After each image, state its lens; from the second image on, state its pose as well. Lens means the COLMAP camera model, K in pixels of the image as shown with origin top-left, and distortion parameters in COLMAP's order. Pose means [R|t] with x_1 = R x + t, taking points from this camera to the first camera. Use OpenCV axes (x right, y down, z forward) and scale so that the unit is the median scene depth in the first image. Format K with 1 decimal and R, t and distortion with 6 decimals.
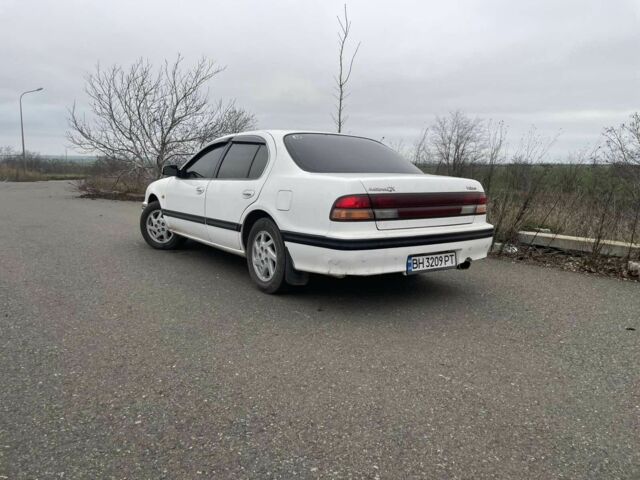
lens RADIAL K [[524.1, 0, 320.0], [0, 524.1, 240.0], [0, 0, 1]] dist [0.065342, -0.004912]
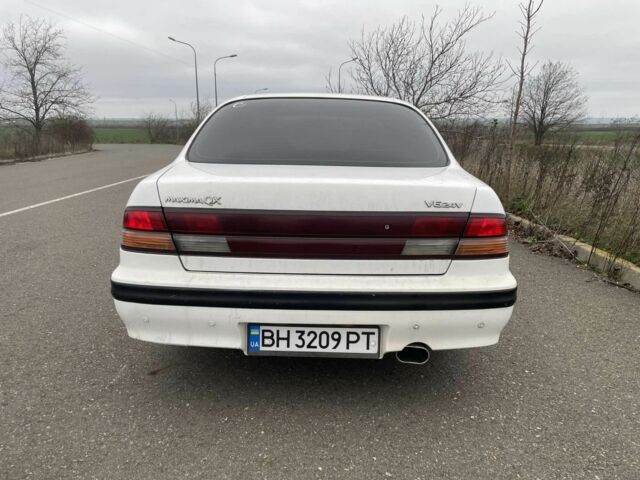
lens RADIAL K [[524.1, 0, 320.0], [0, 524.1, 240.0], [0, 0, 1]] dist [0.065342, -0.004912]
pose [[0.807898, 0.122942, -0.576356, 0.504539], [-0.082763, 0.991975, 0.095586, -0.108140], [0.583482, -0.029522, 0.811589, 0.563215]]
